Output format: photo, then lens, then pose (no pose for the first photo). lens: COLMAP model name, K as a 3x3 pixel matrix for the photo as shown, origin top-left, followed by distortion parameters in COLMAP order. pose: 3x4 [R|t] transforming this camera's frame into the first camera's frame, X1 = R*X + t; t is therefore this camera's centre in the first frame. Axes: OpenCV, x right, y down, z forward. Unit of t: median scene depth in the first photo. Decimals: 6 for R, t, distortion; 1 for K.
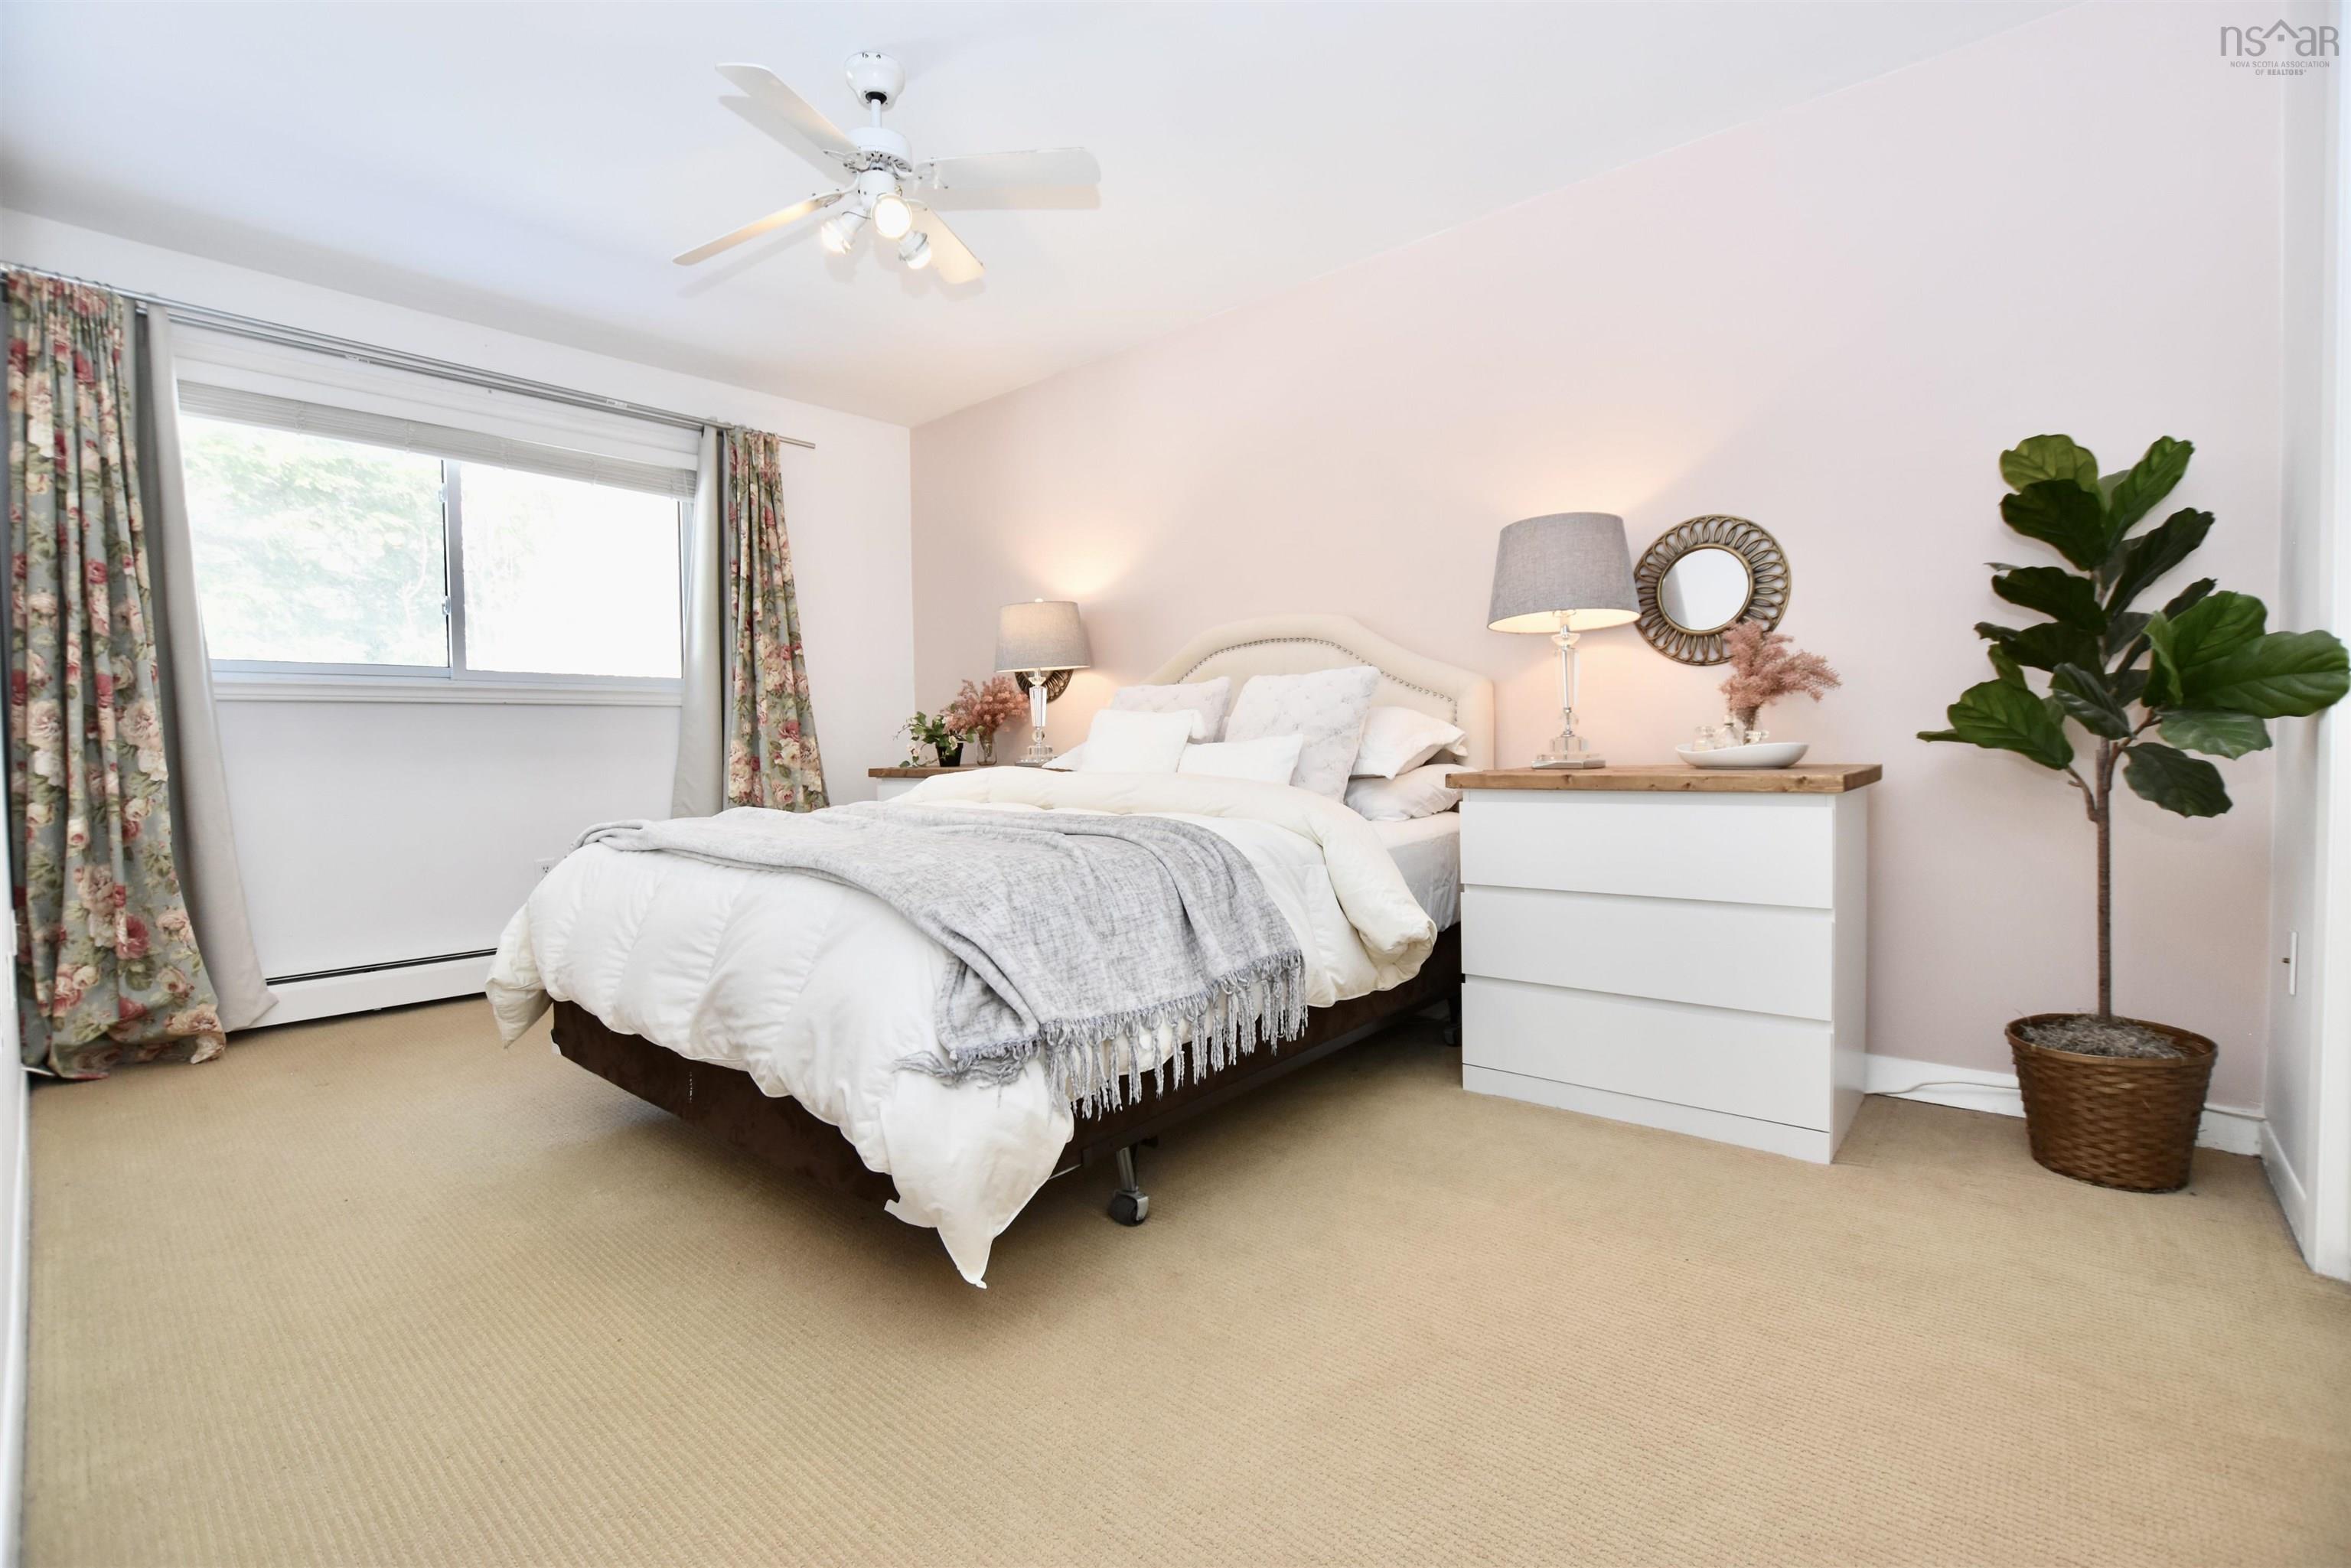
lens RADIAL K [[1039.6, 0, 1189.8], [0, 1039.6, 776.1], [0, 0, 1]] dist [-0.000744, 0.000115]
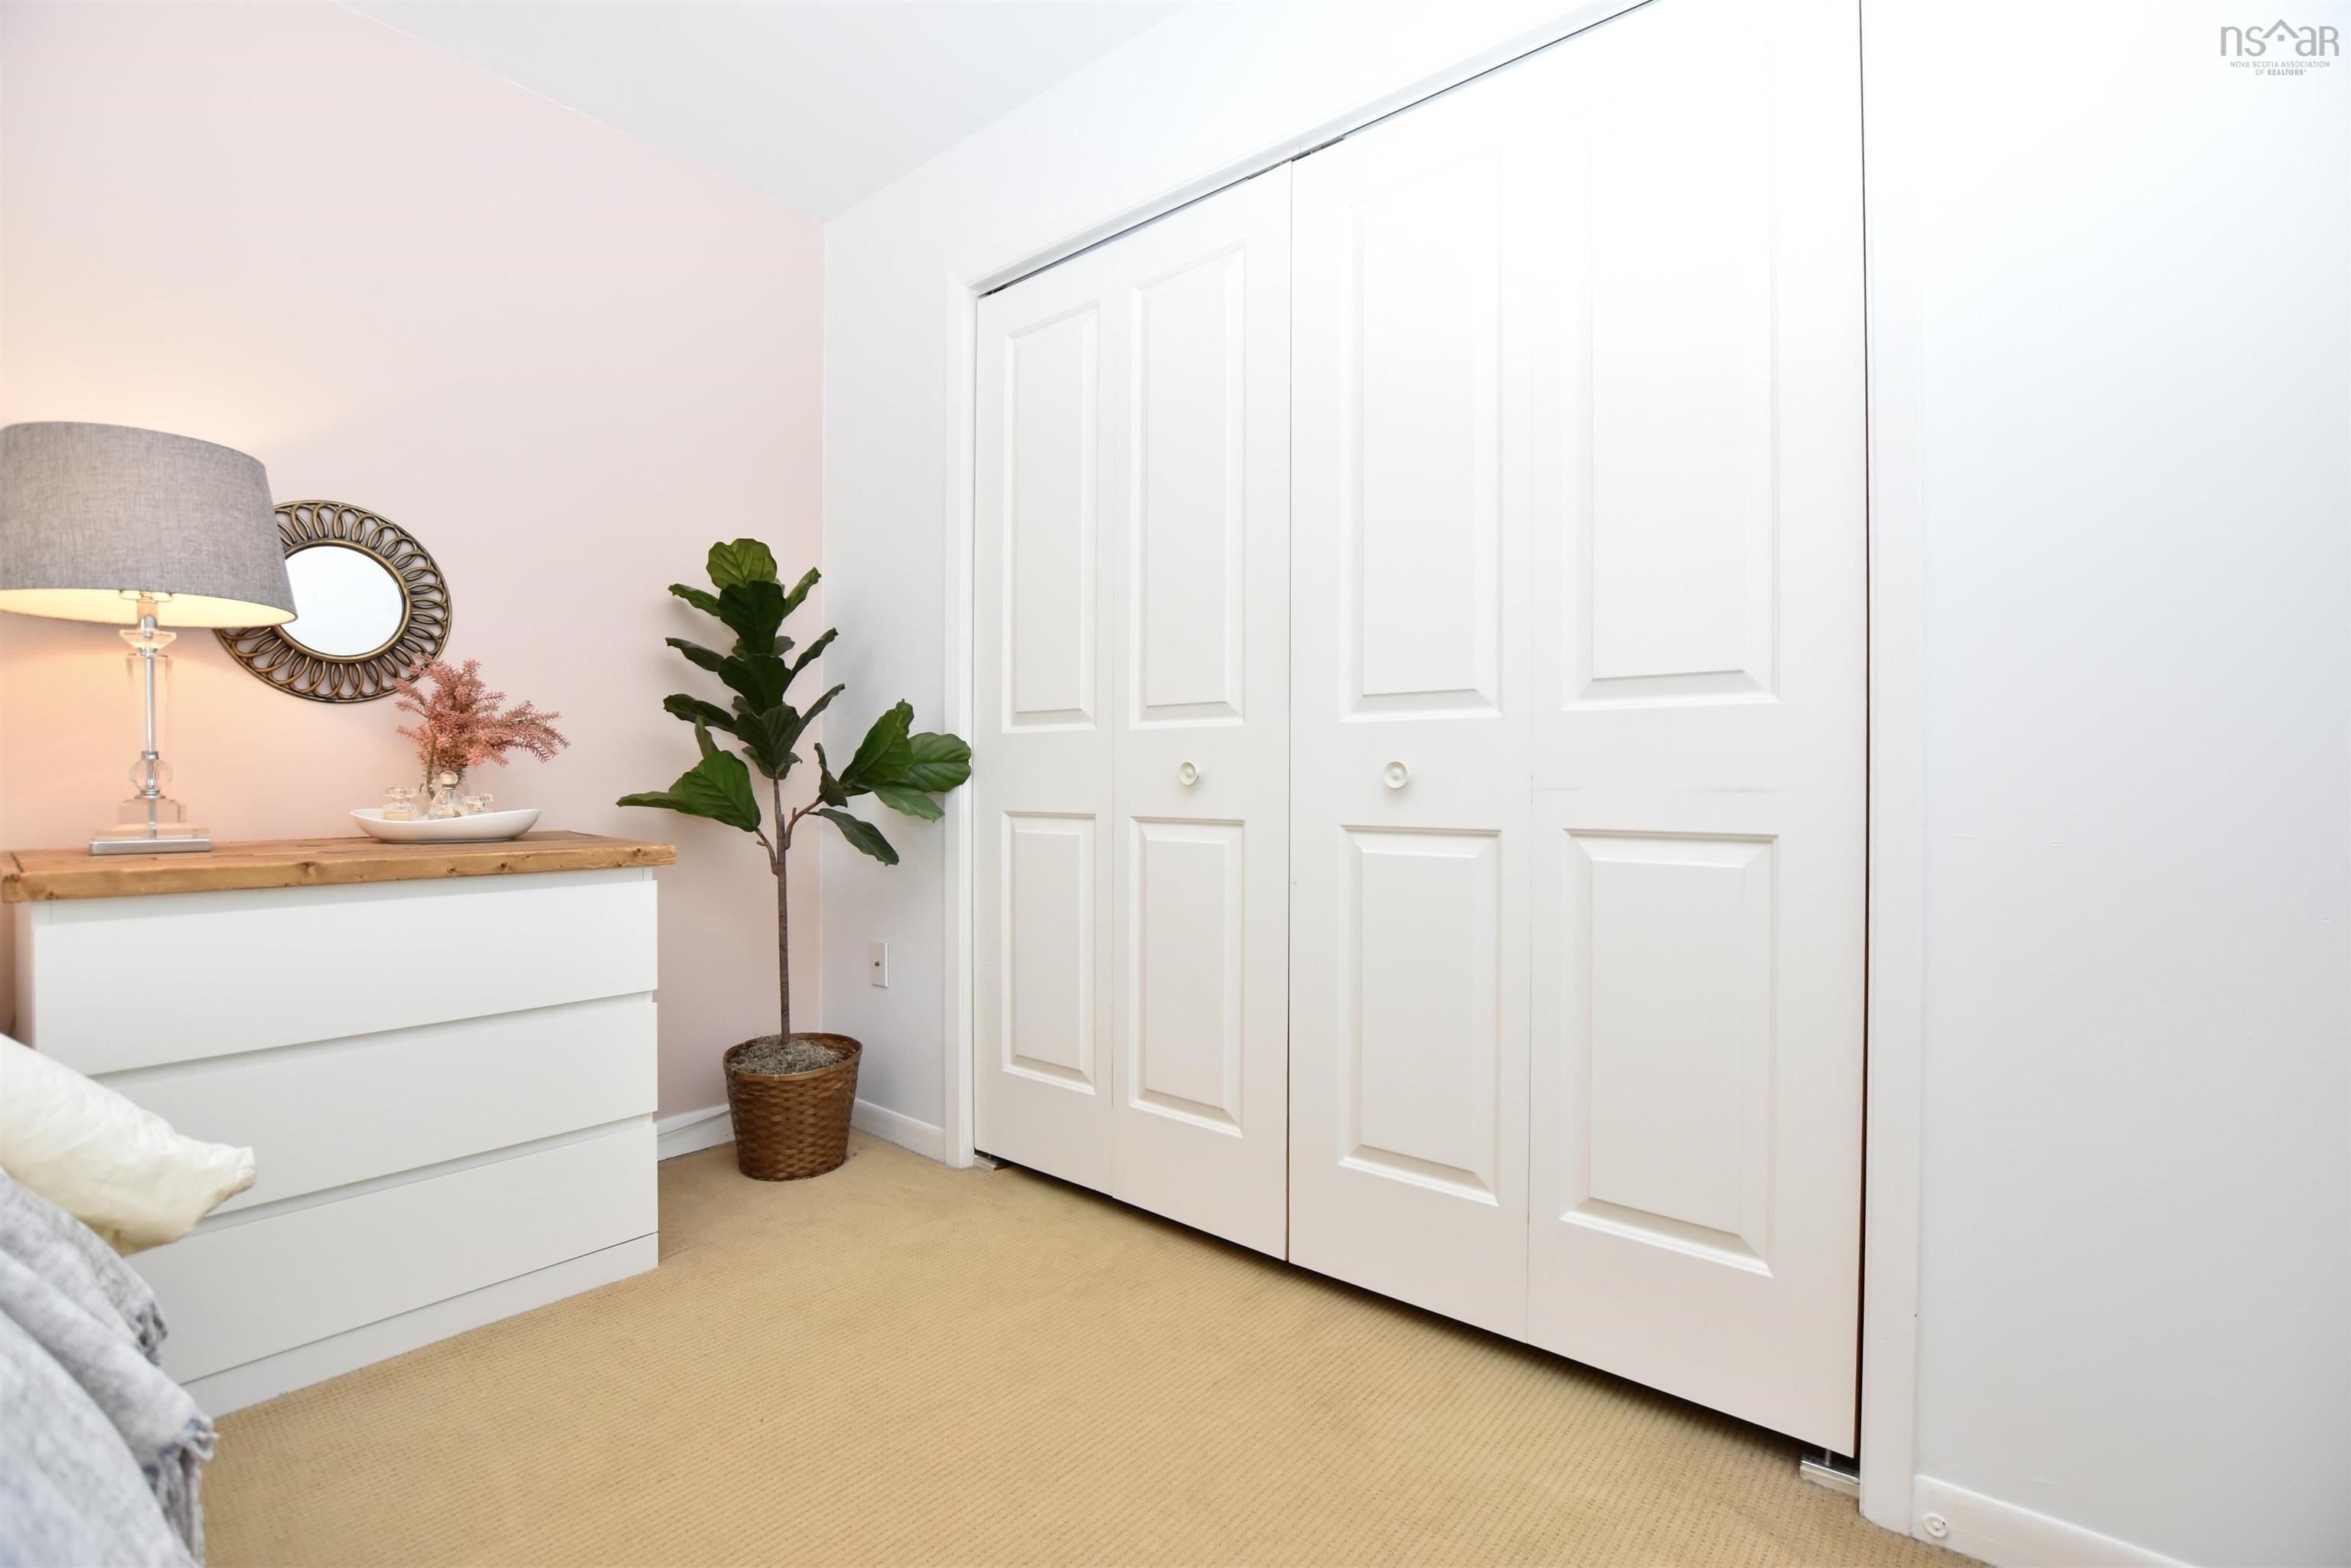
lens RADIAL K [[1052.1, 0, 1169.8], [0, 1052.1, 789.9], [0, 0, 1]] dist [-0.001140, -0.000069]
pose [[0.014770, 0.008267, 0.999857, -0.285284], [0.023940, 0.999676, -0.008619, -0.028081], [-0.999604, 0.024064, 0.014568, 0.464953]]
